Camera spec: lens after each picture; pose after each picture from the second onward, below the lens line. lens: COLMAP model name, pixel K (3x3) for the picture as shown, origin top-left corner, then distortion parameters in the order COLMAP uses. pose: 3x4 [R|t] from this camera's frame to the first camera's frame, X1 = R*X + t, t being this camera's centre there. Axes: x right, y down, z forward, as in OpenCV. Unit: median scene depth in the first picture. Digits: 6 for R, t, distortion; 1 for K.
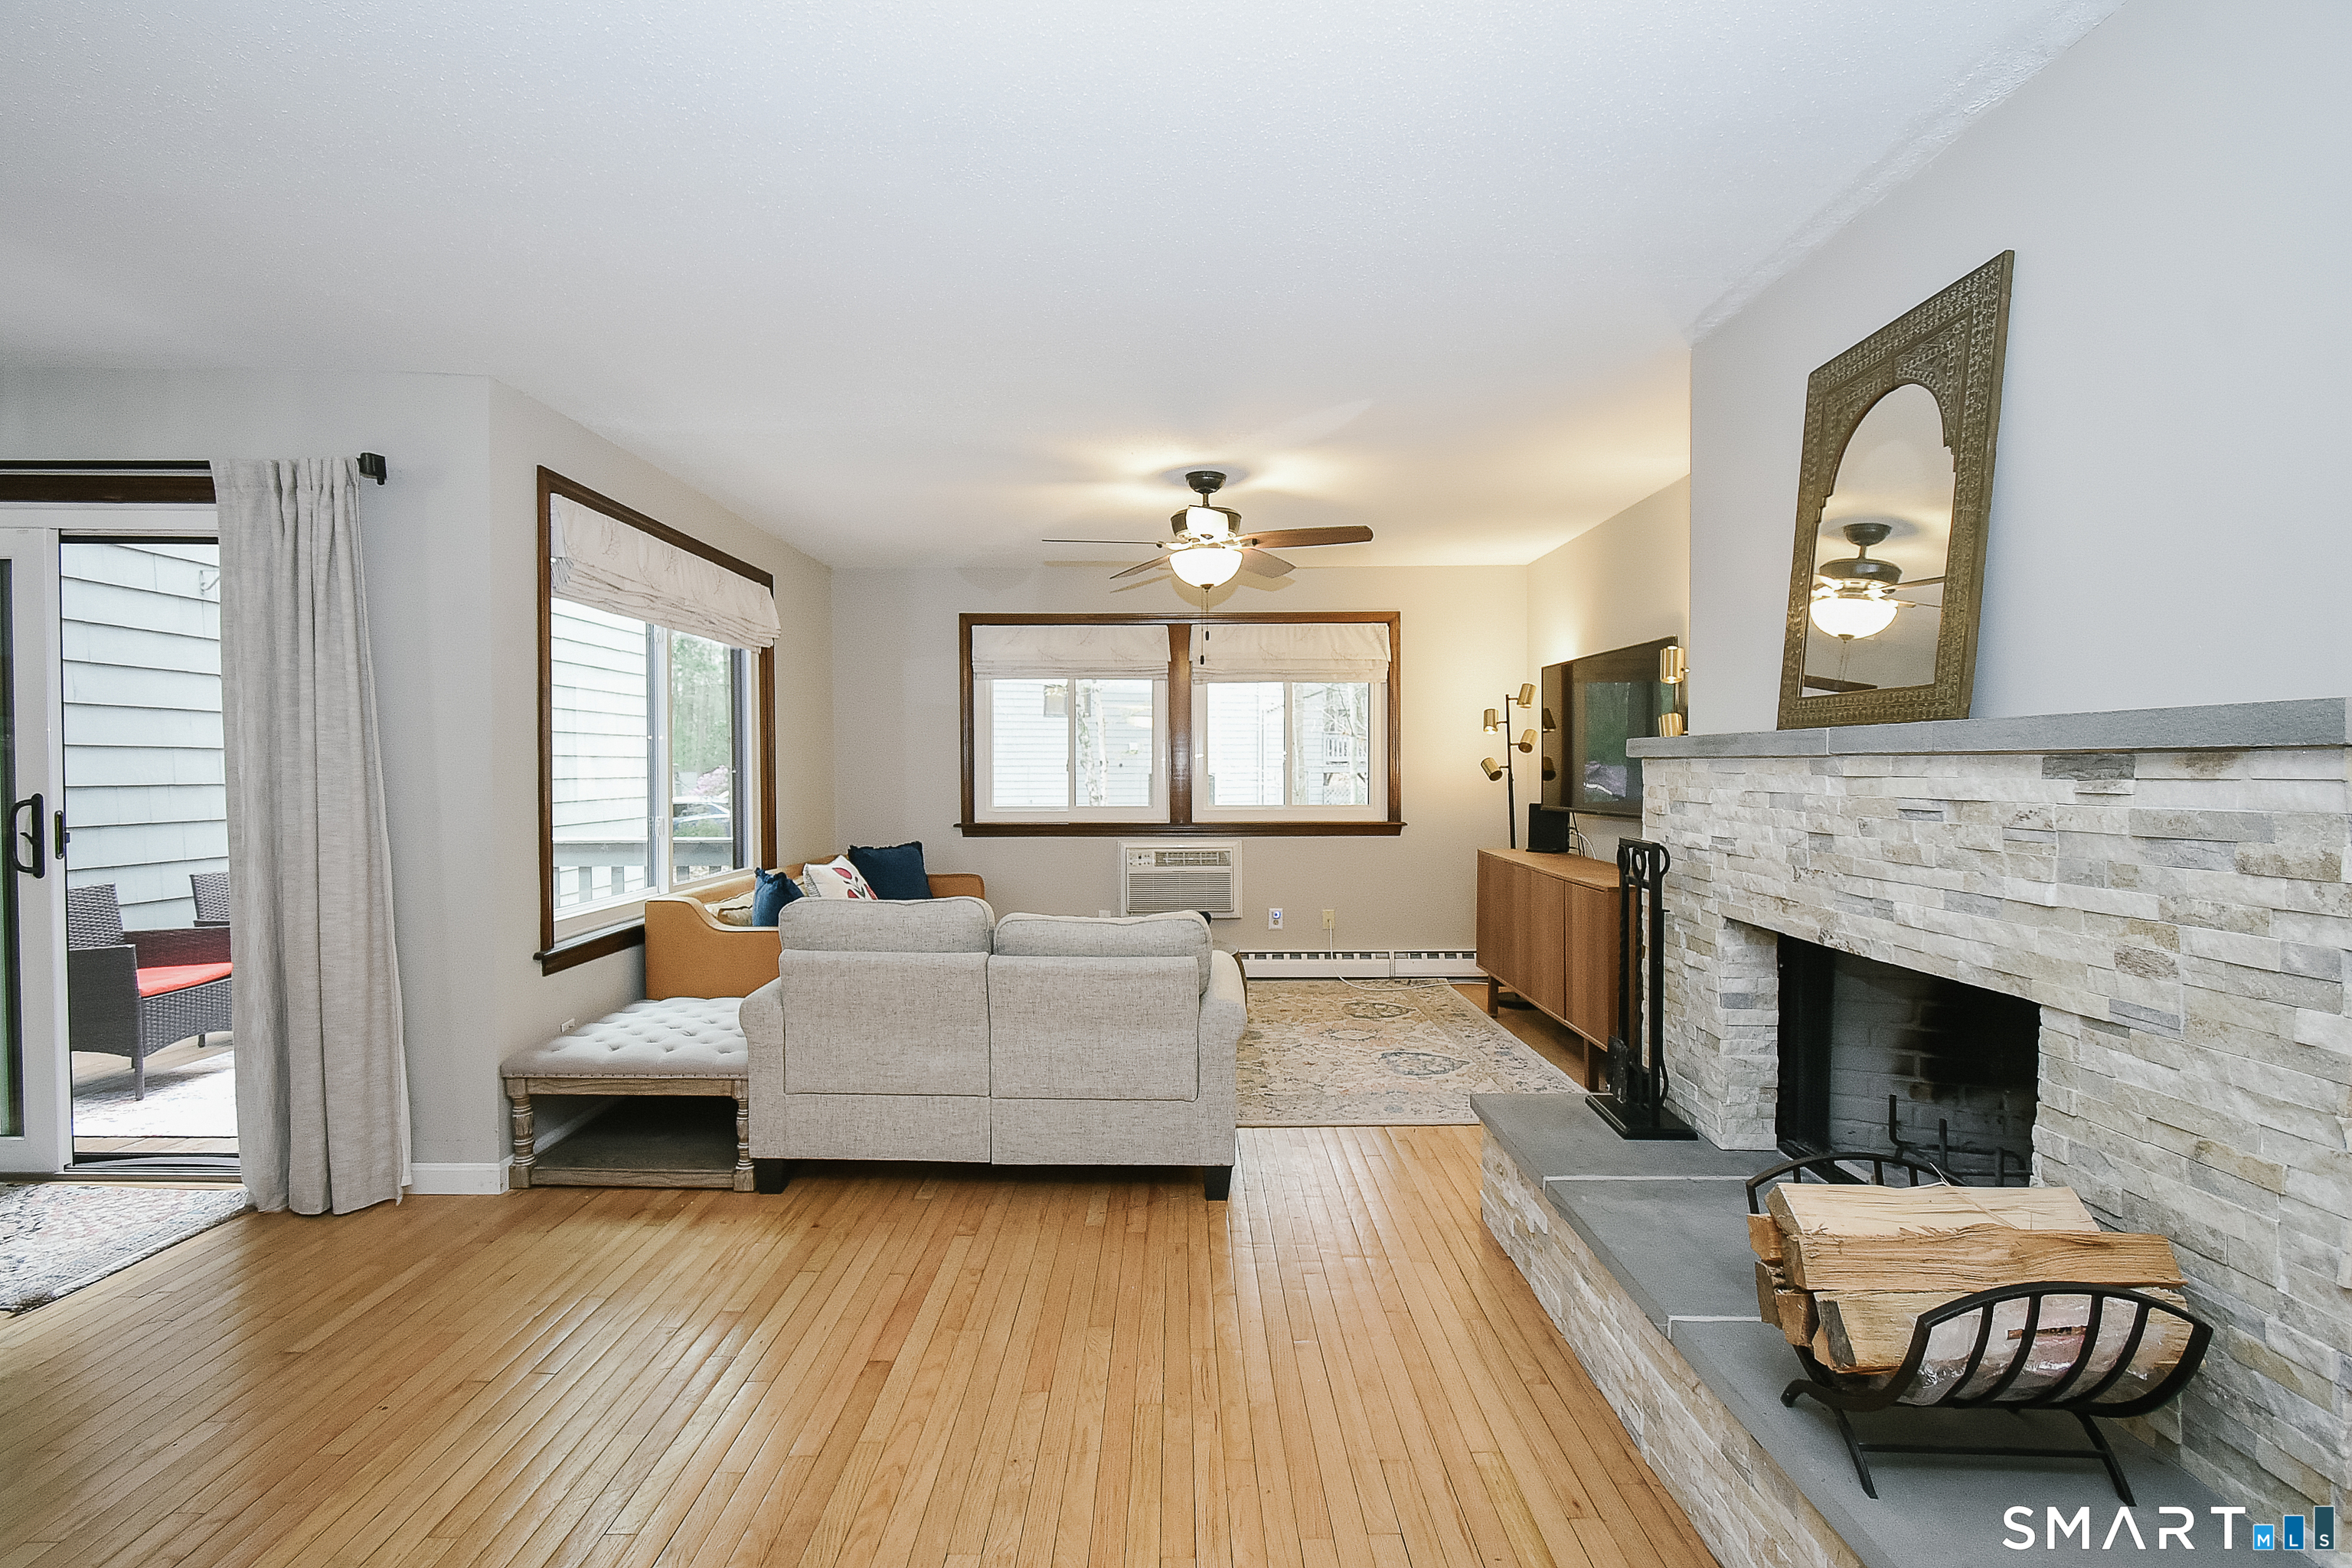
lens RADIAL K [[1048.0, 0, 1178.8], [0, 1048.0, 790.0], [0, 0, 1]] dist [0.009607, -0.004489]
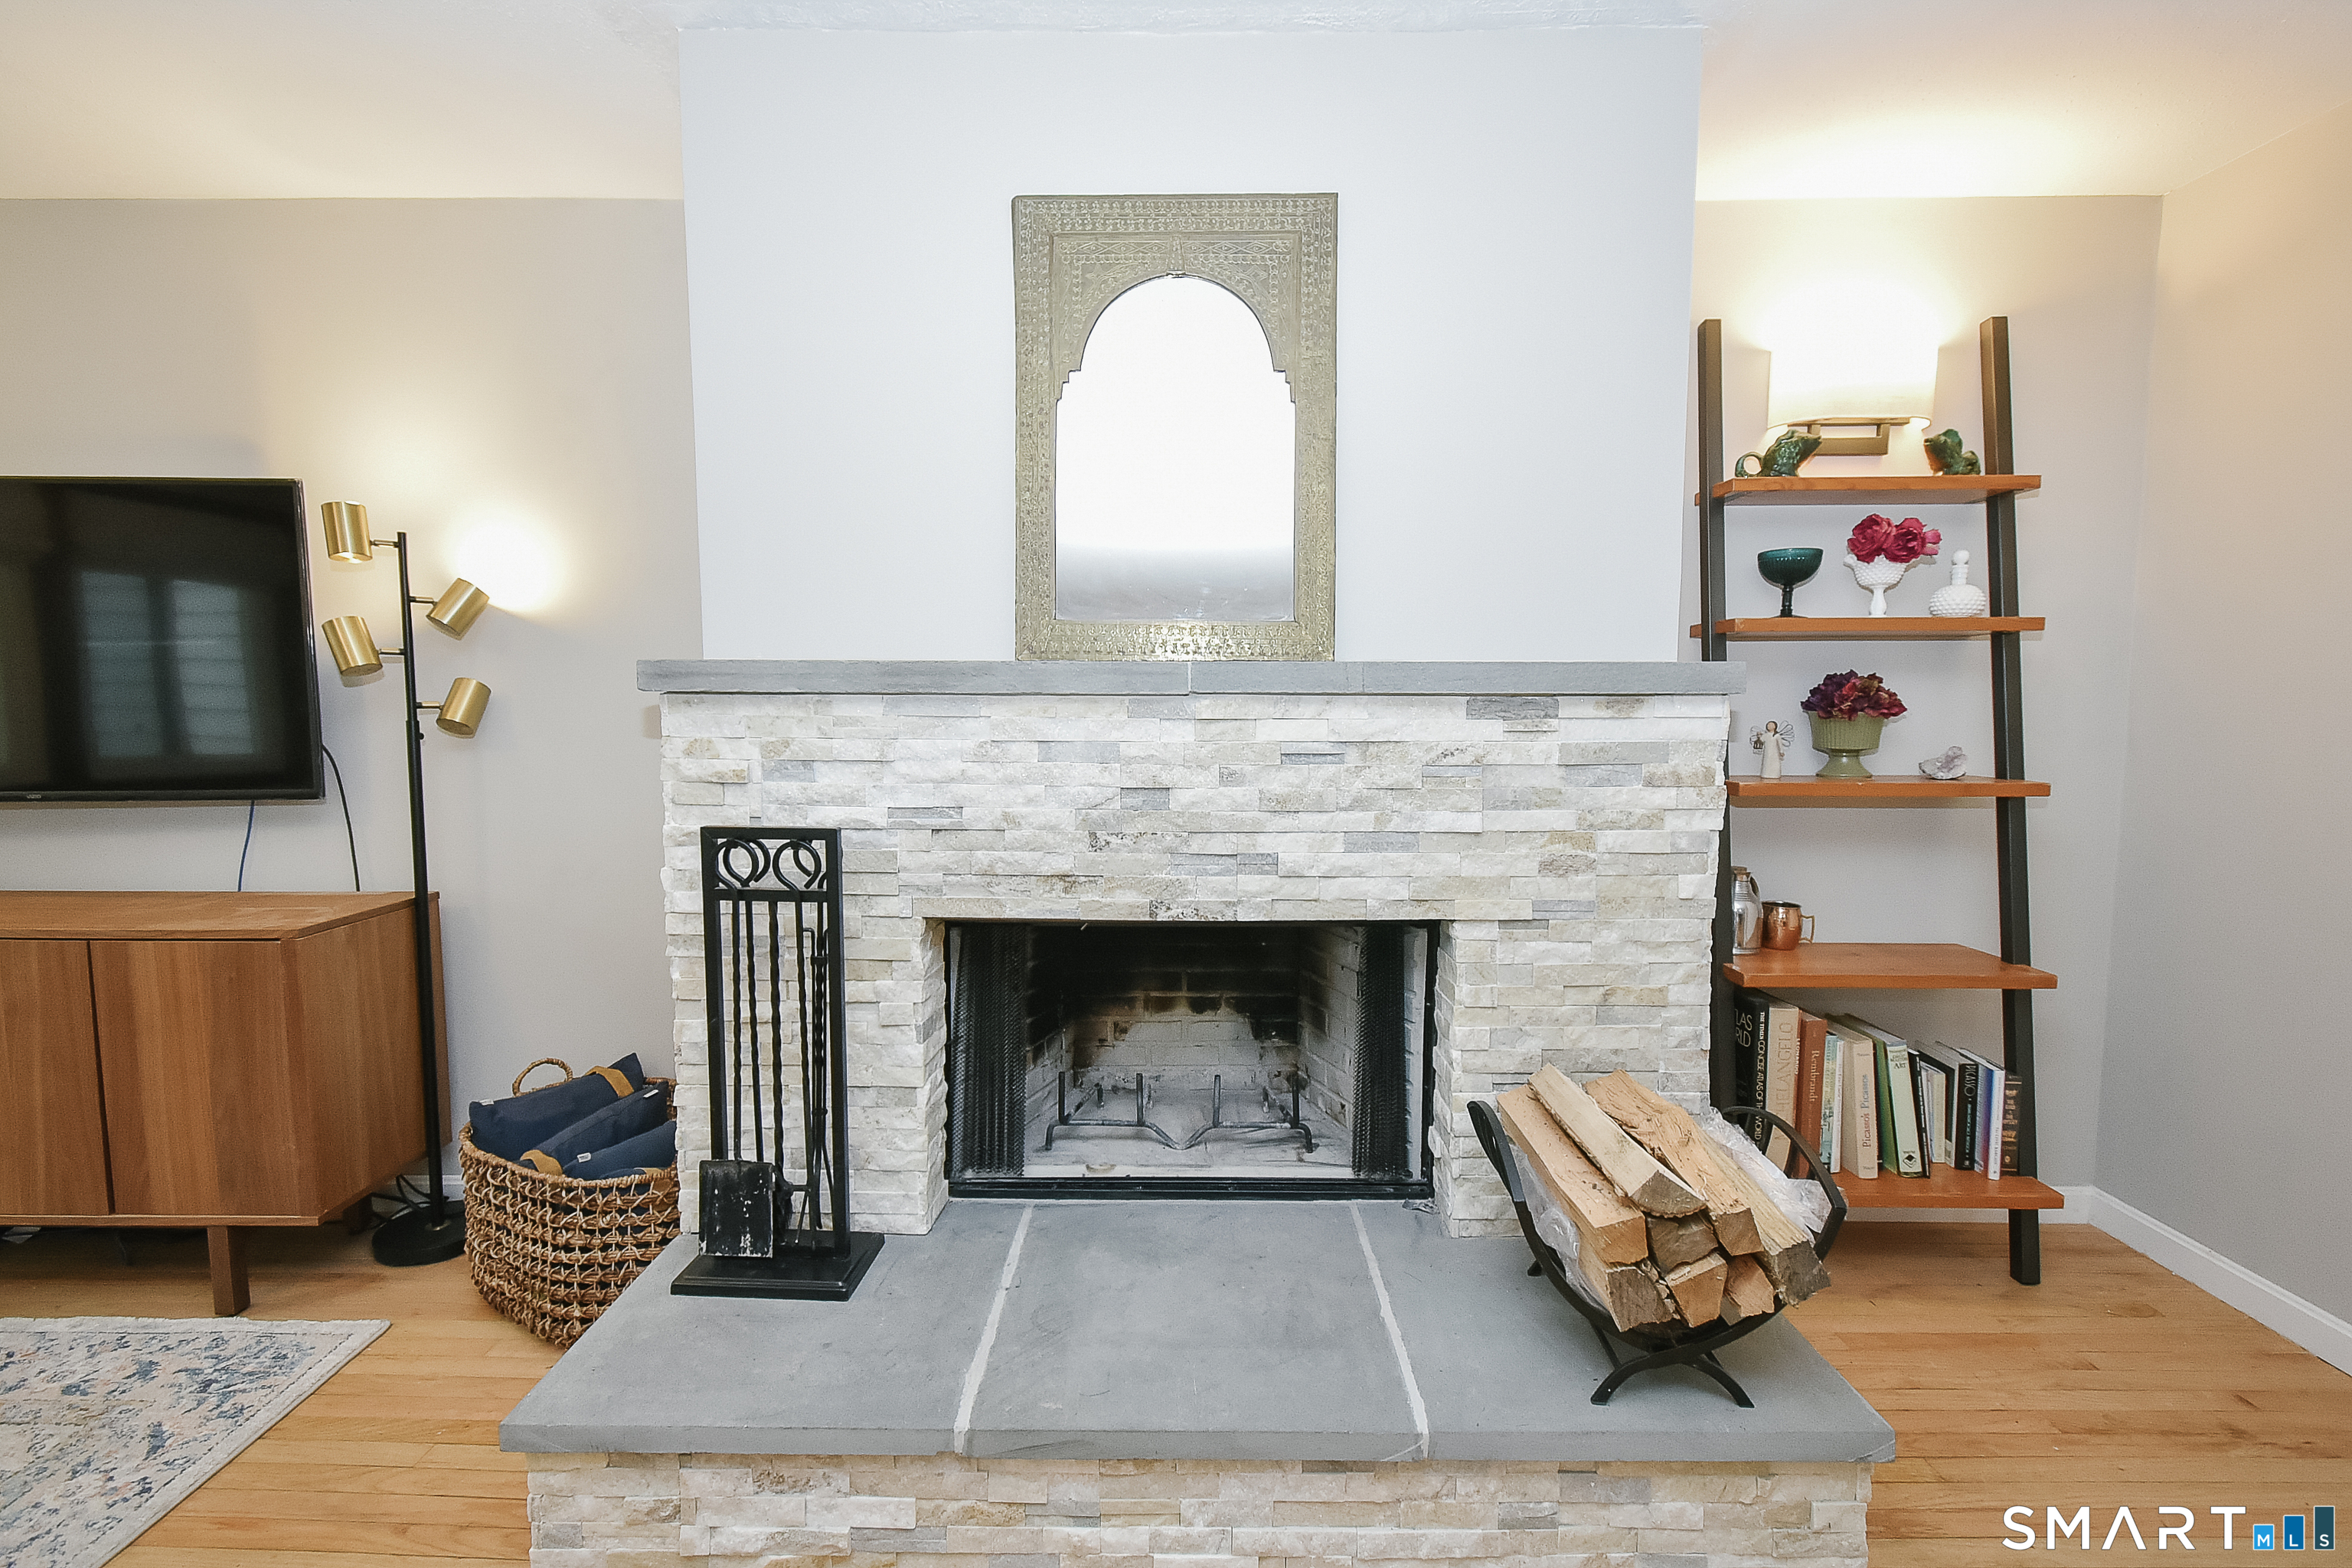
lens RADIAL K [[1048.0, 0, 1174.9], [0, 1048.0, 788.3], [0, 0, 1]] dist [0.009607, -0.004489]
pose [[0.012967, -0.078135, 0.996858, -0.152402], [0.021629, 0.996731, 0.077844, -0.016102], [-0.999682, 0.020552, 0.014615, 0.672995]]
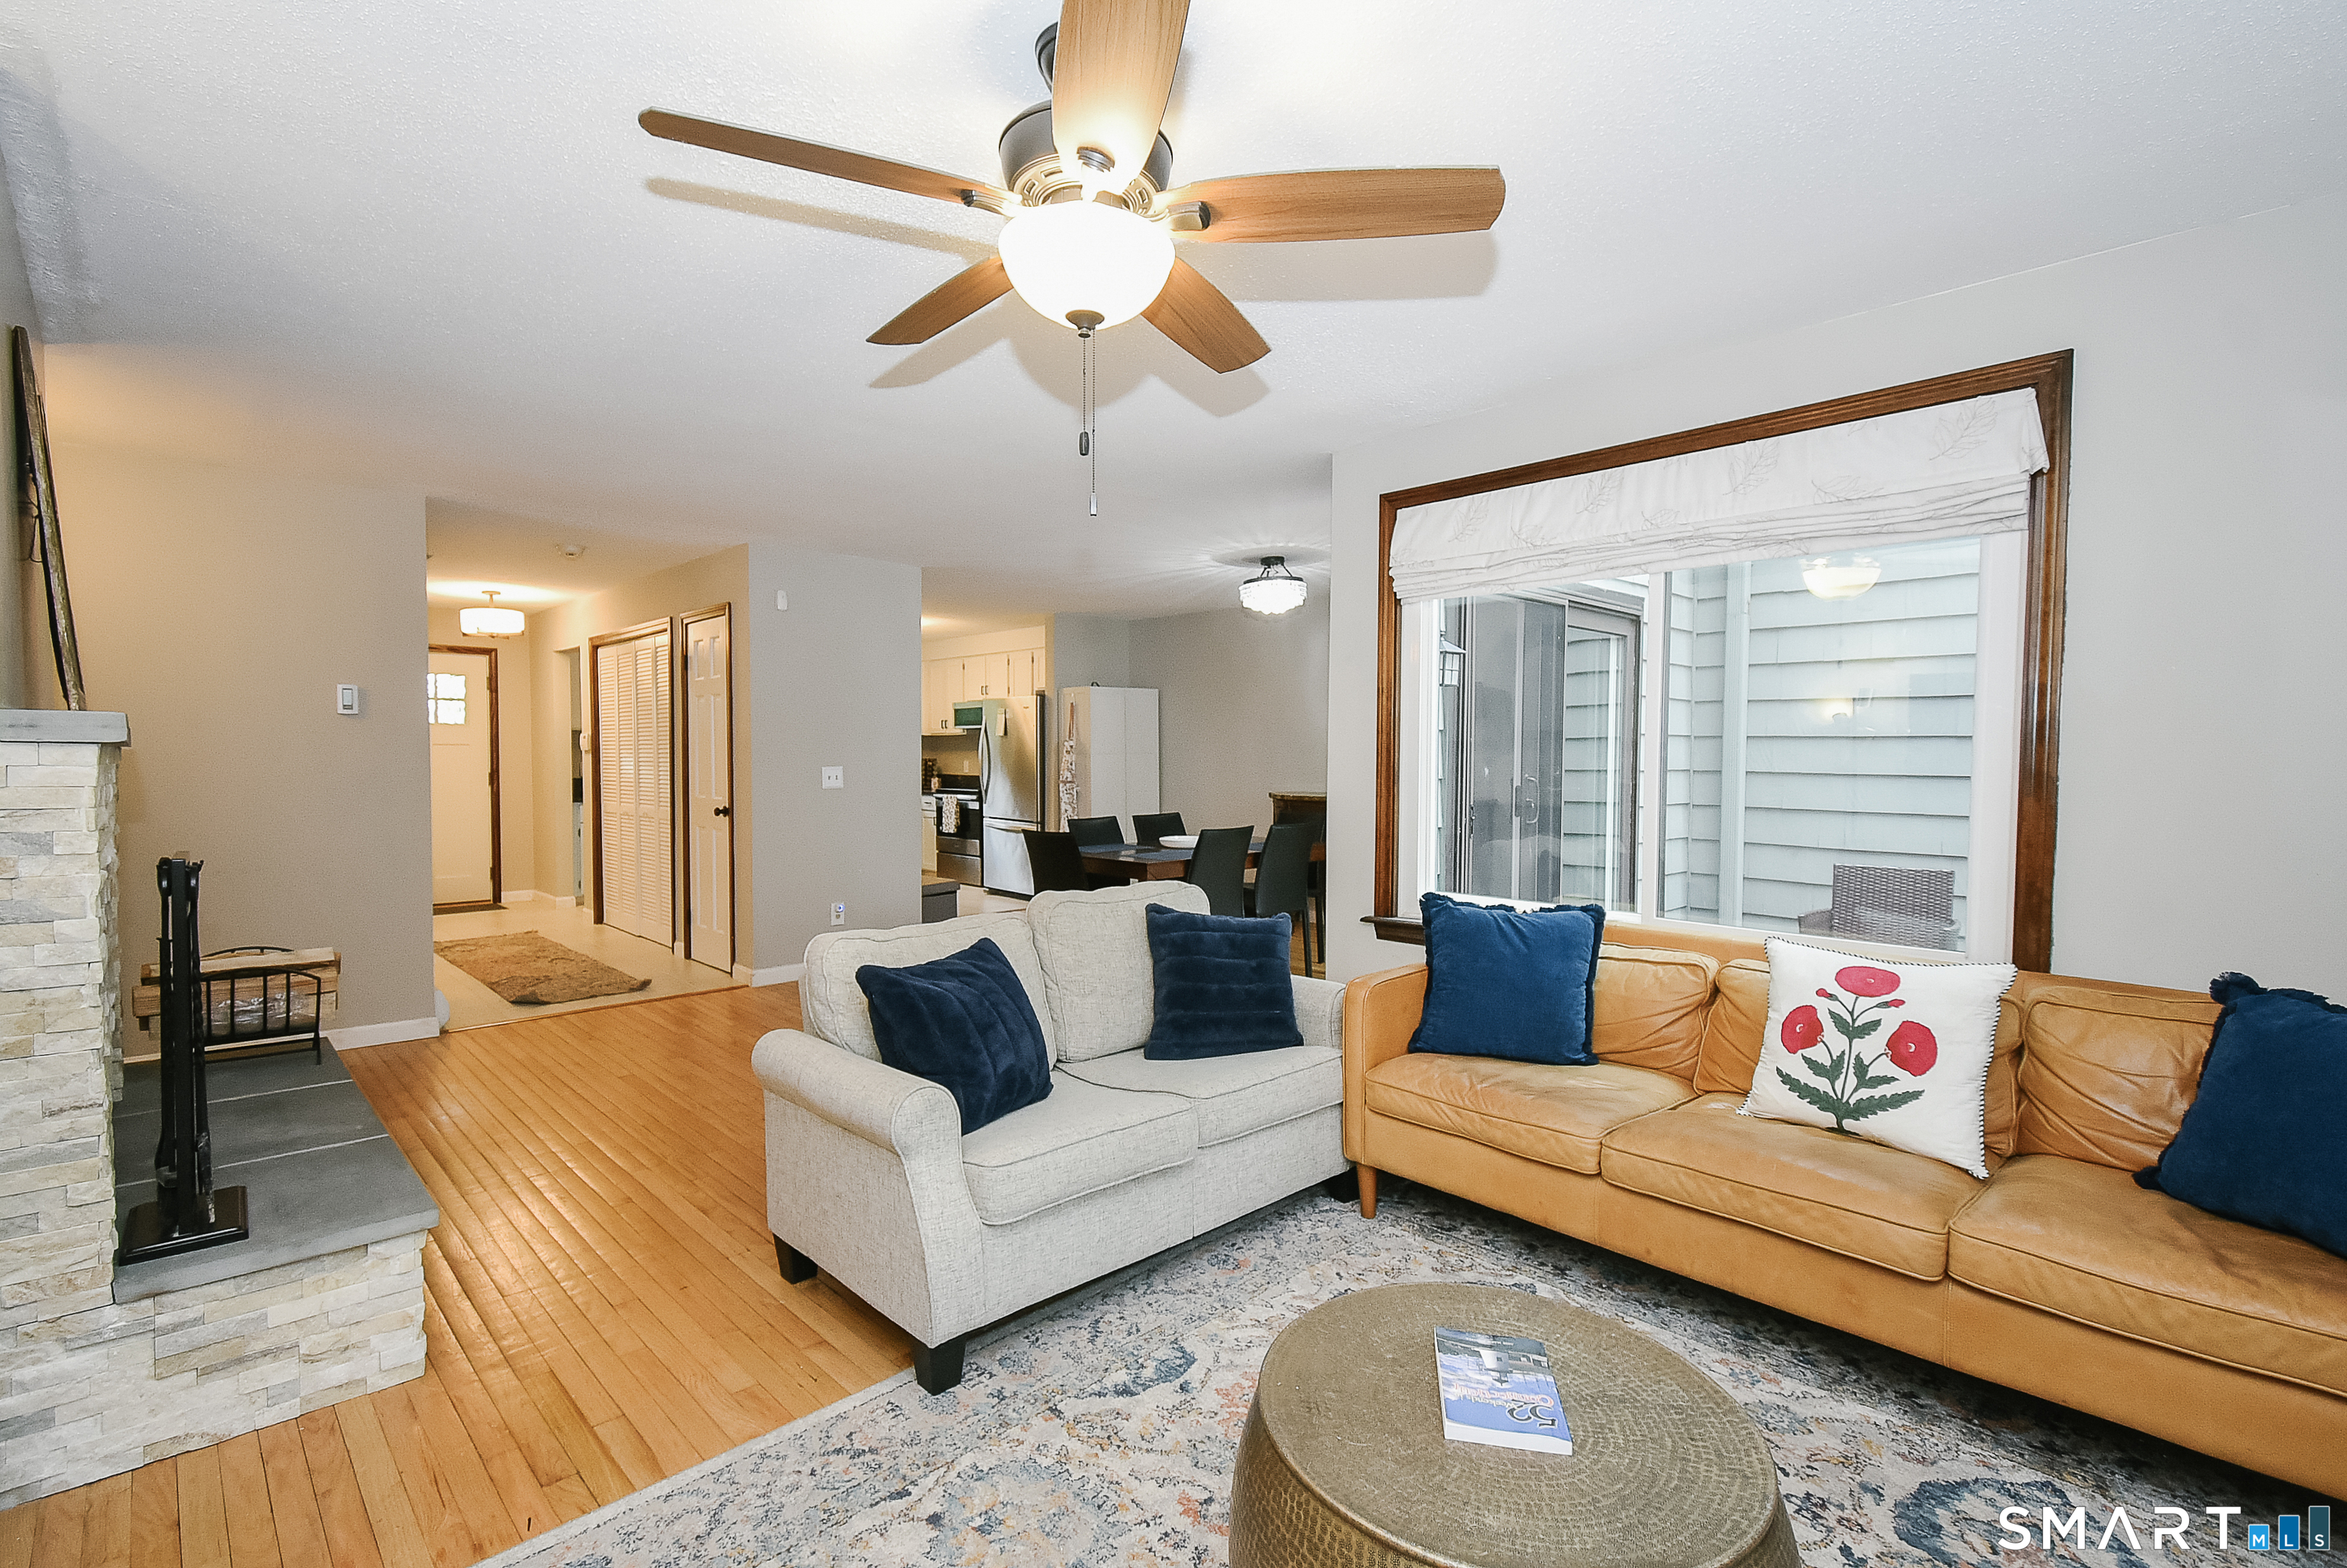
lens RADIAL K [[1070.6, 0, 1163.2], [0, 1070.6, 795.6], [0, 0, 1]] dist [0.005023, -0.001947]
pose [[-0.724414, 0.025310, -0.688900, 0.407598], [-0.017663, 0.998316, 0.055252, -0.044577], [0.689138, 0.052194, -0.722748, 1.820652]]
